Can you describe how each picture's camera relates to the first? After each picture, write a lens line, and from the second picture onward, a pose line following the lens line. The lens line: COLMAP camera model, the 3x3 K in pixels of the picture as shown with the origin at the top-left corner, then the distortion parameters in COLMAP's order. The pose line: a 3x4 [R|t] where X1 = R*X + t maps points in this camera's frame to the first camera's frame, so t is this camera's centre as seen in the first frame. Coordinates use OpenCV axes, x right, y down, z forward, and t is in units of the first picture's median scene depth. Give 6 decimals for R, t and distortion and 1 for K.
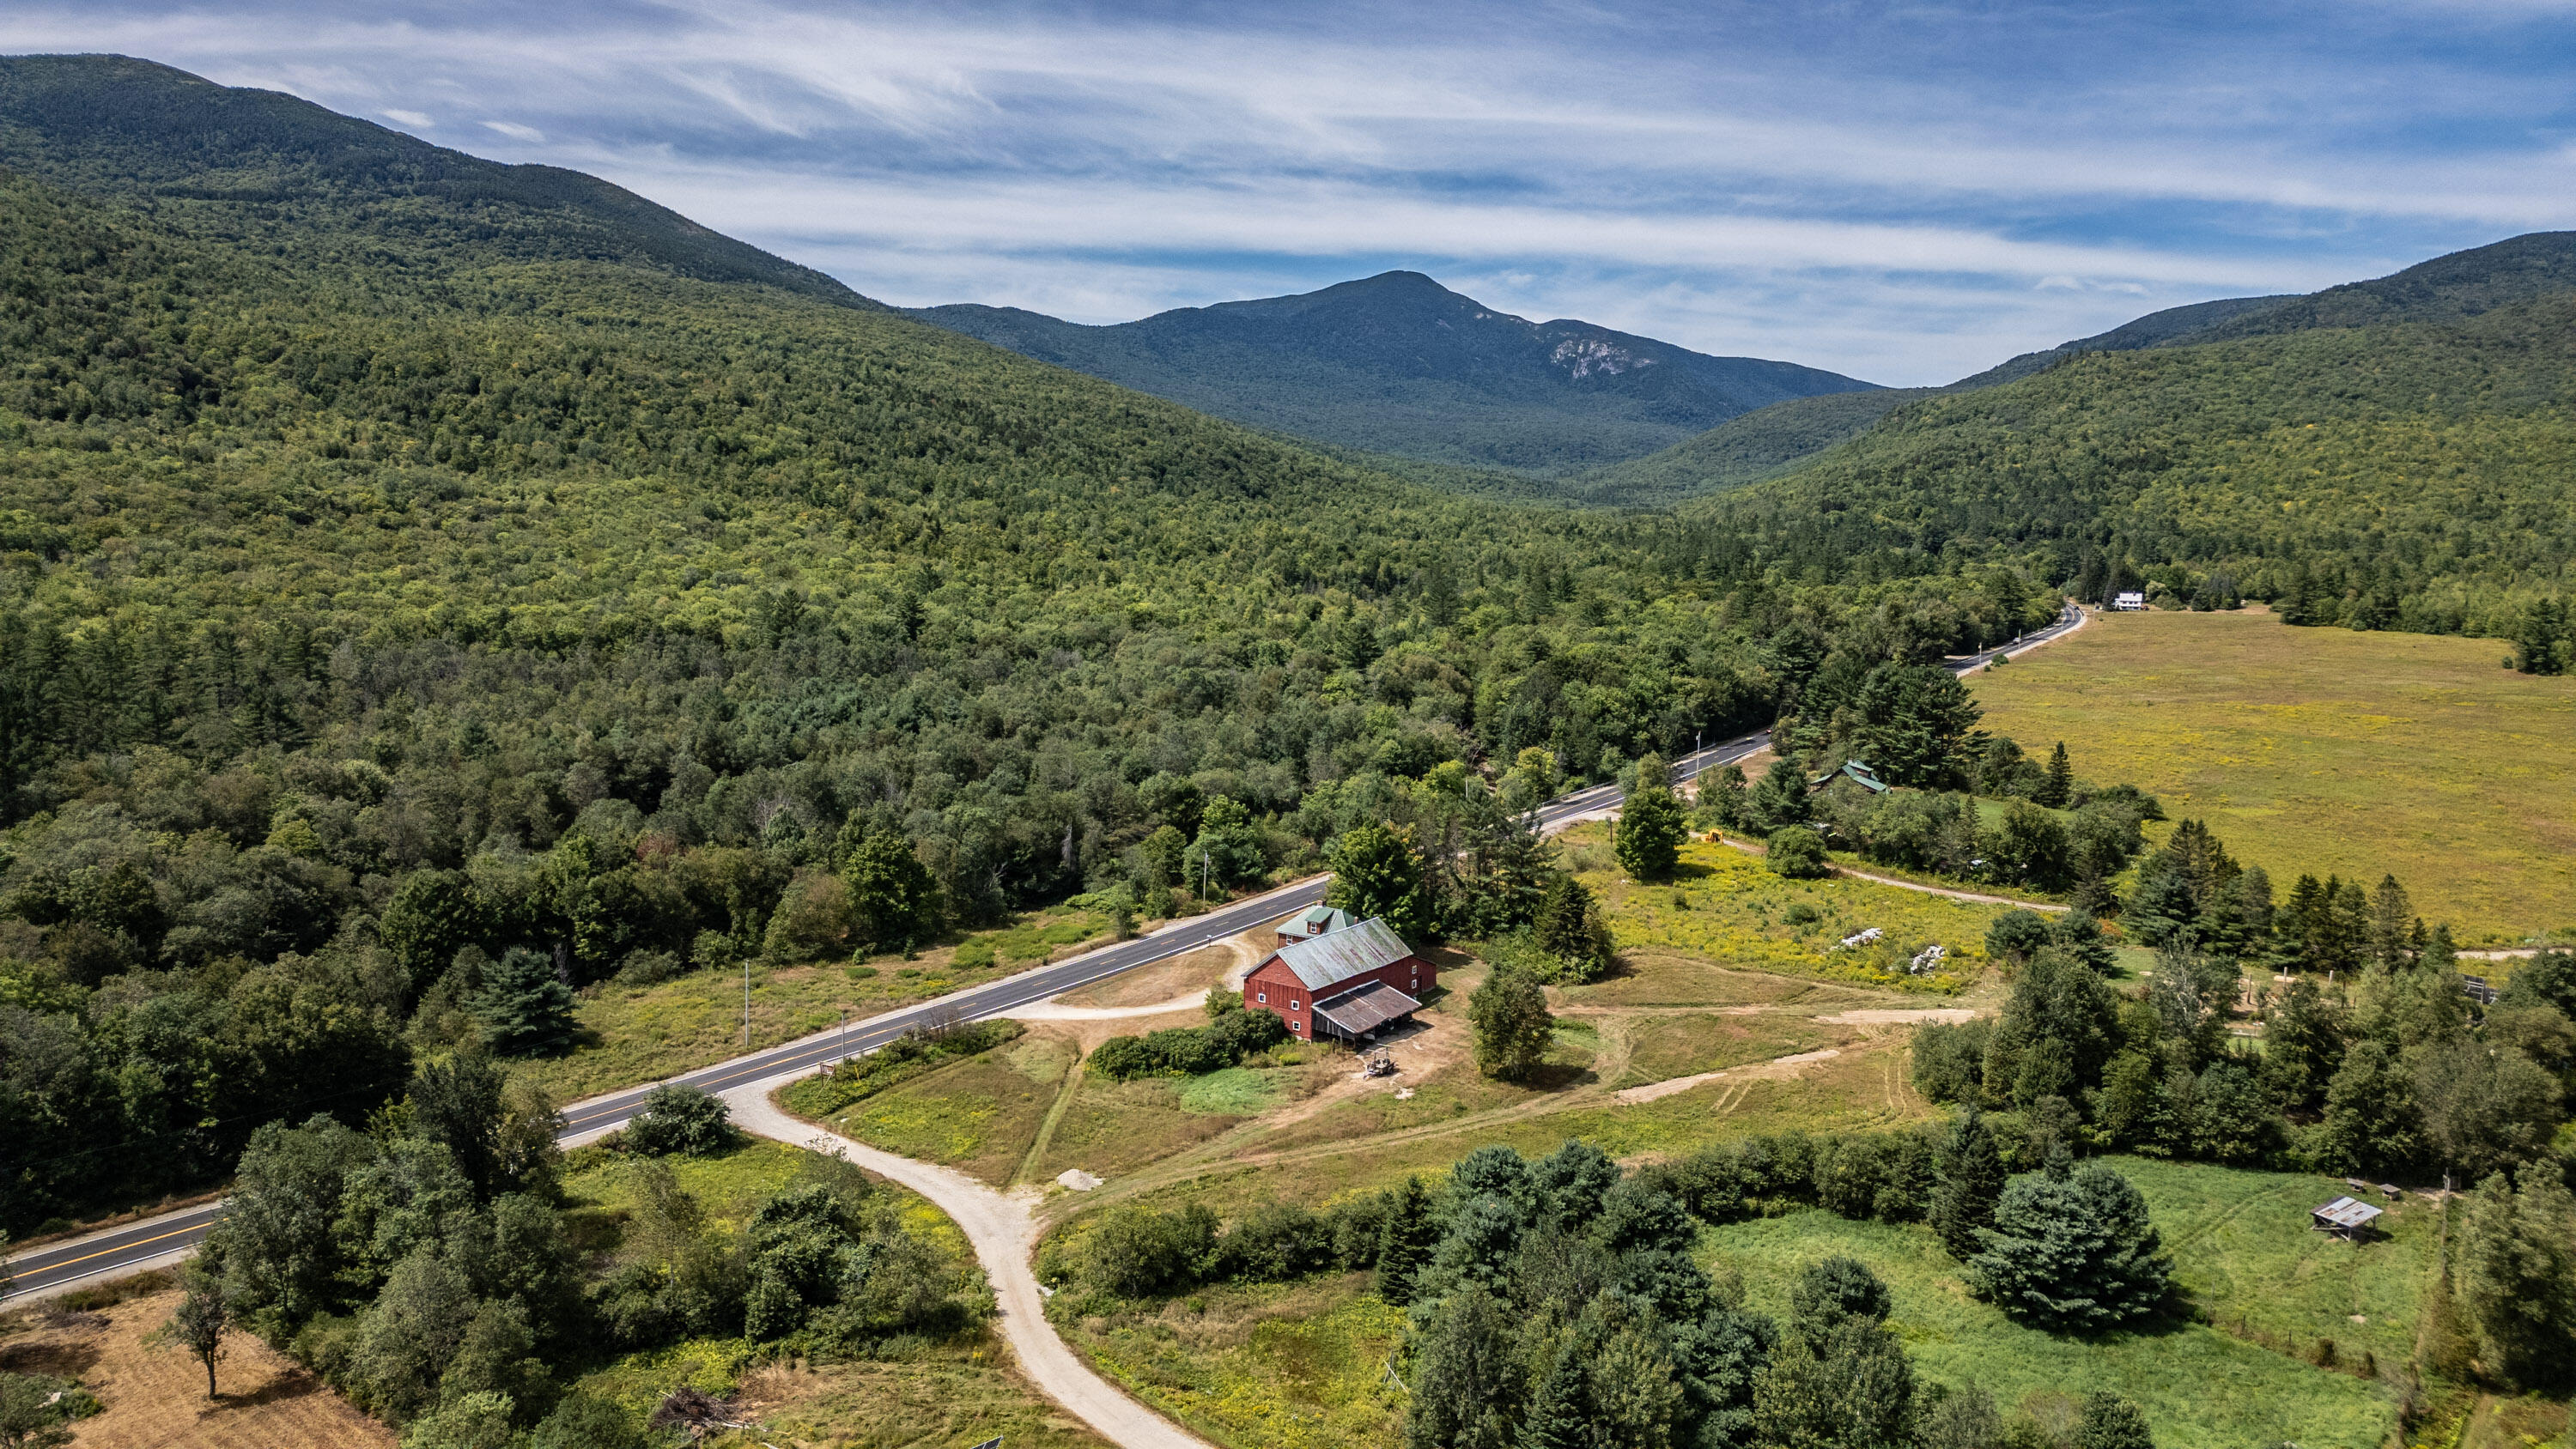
lens RADIAL K [[1796.0, 0, 1288.0], [0, 1796.0, 724.5], [0, 0, 1]] dist [0.074285, -0.064698]
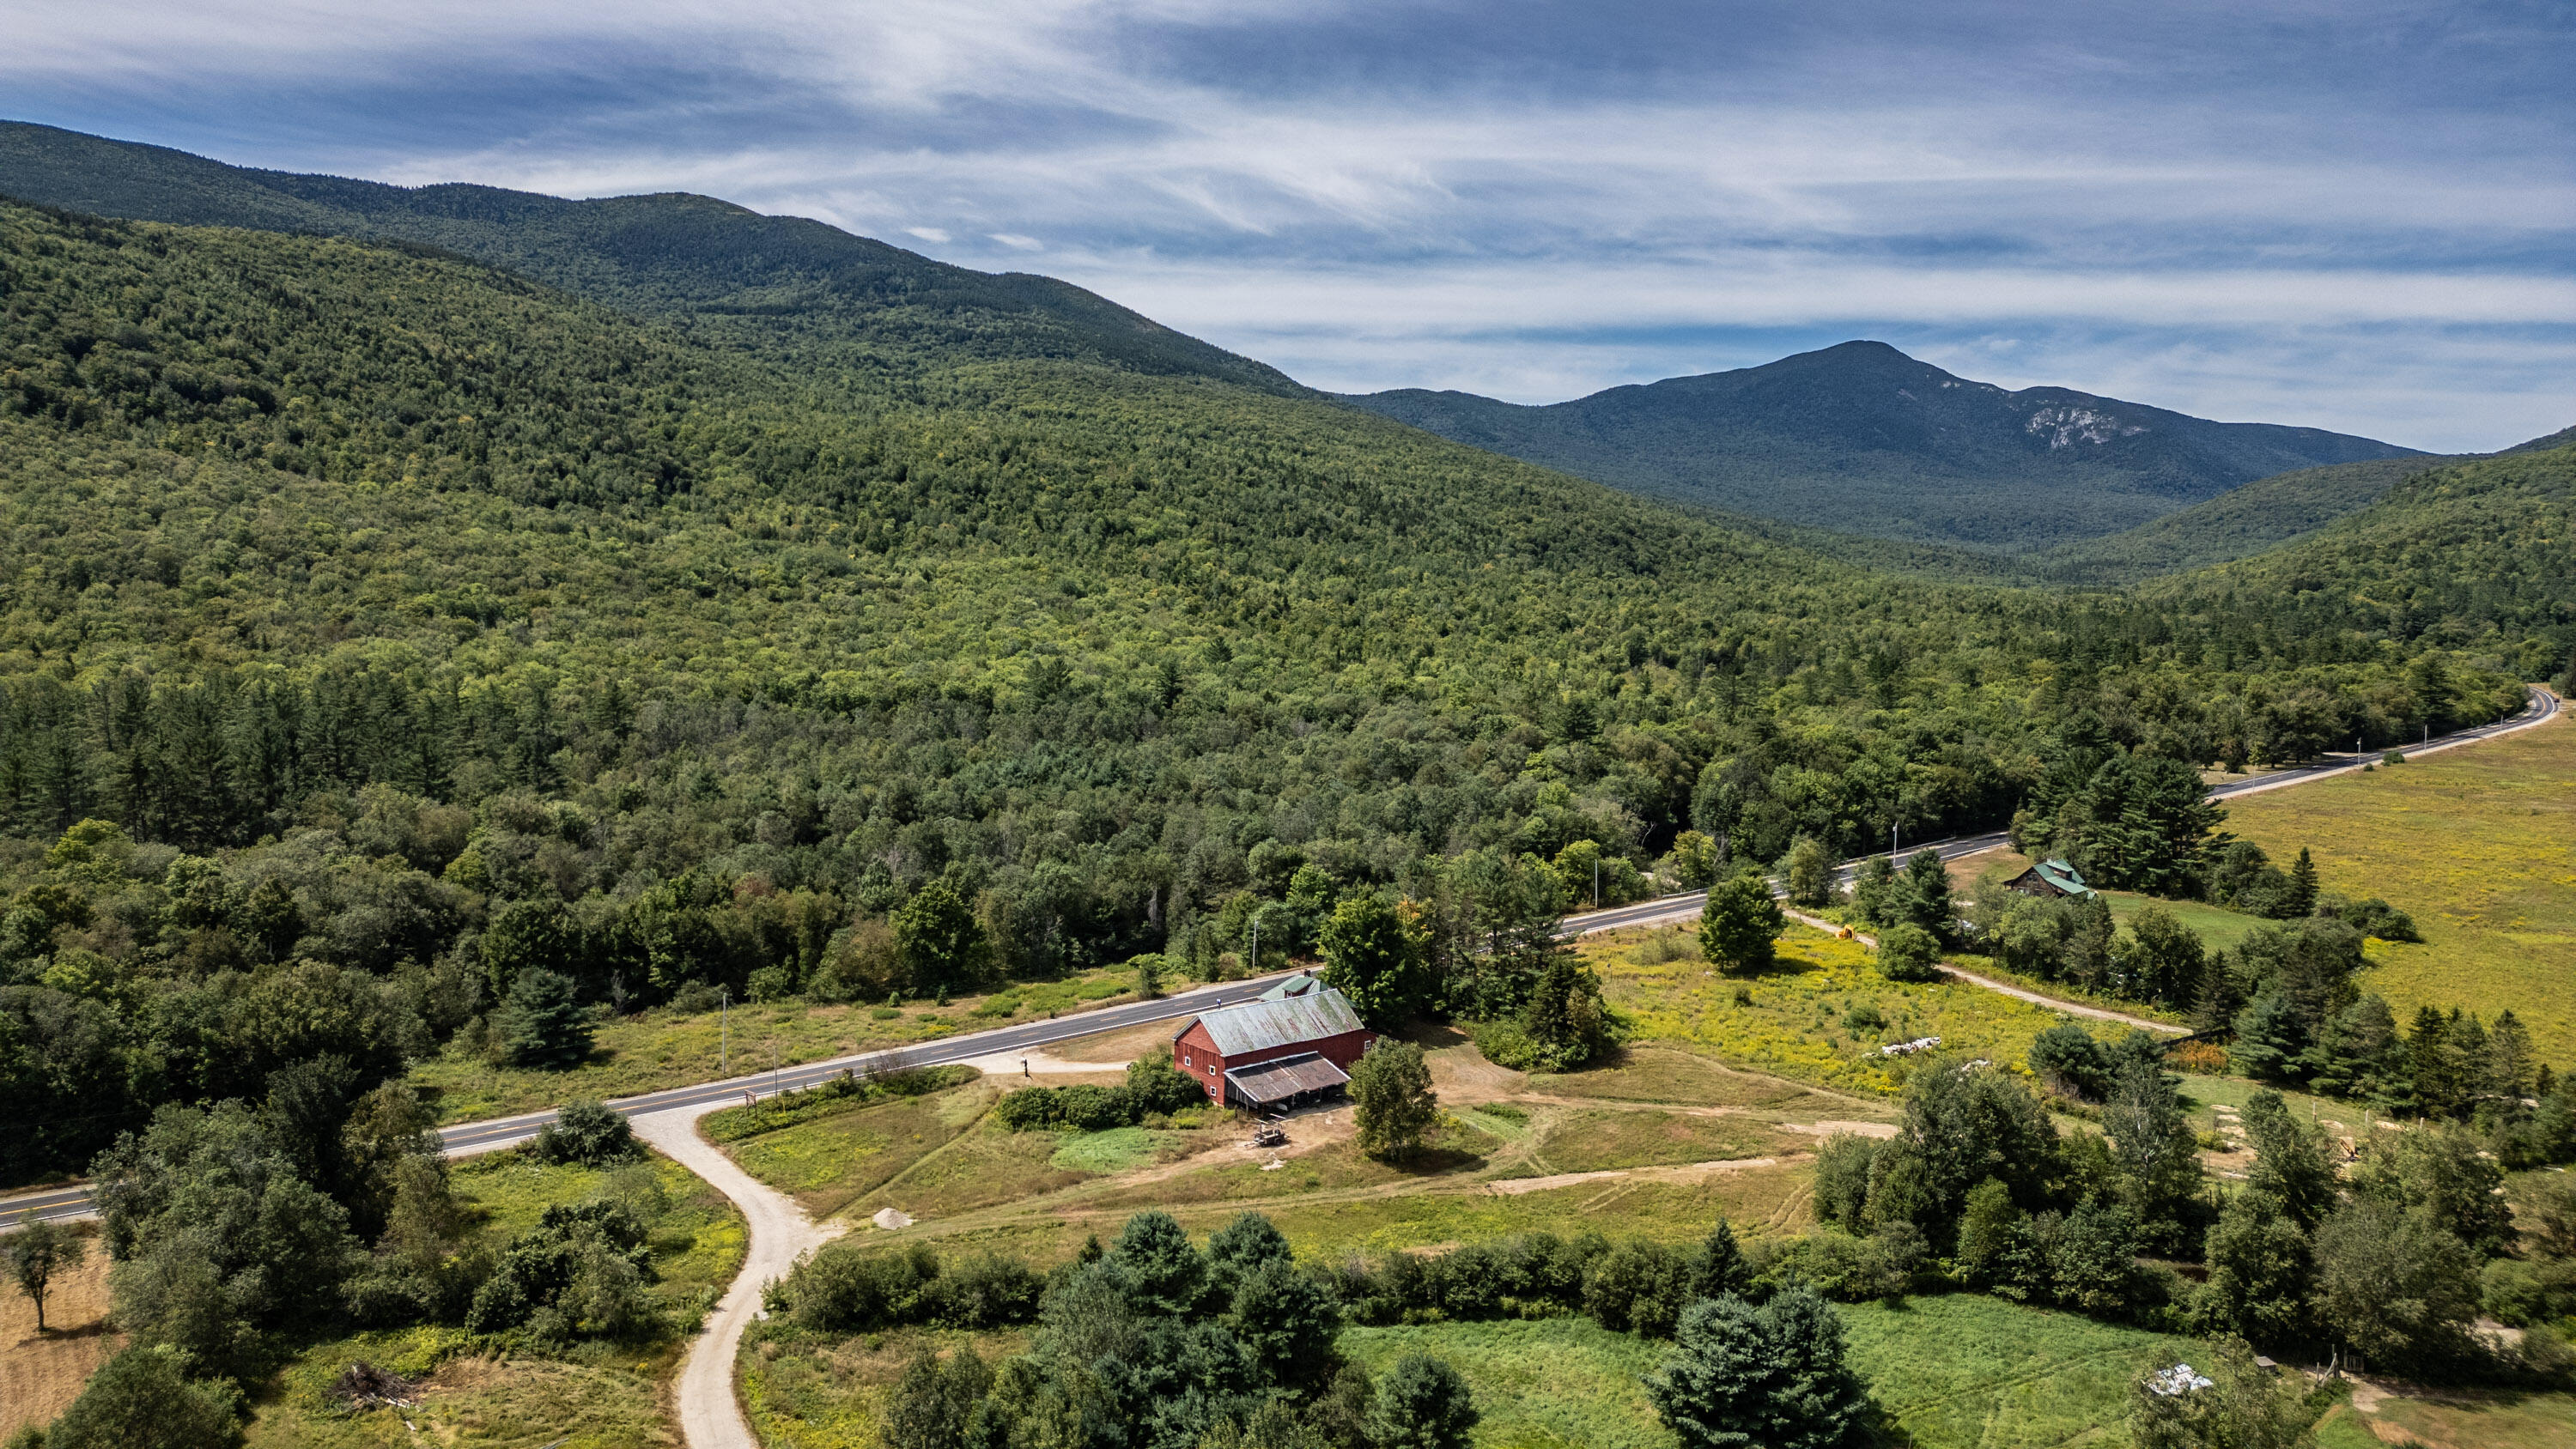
lens RADIAL K [[1794.5, 0, 1277.5], [0, 1794.5, 752.2], [0, 0, 1]] dist [0.076879, -0.070542]
pose [[0.969224, 0.026659, -0.244733, 0.196352], [-0.033559, 0.999147, -0.024067, 0.001381], [0.243882, 0.031539, 0.969292, 0.022452]]
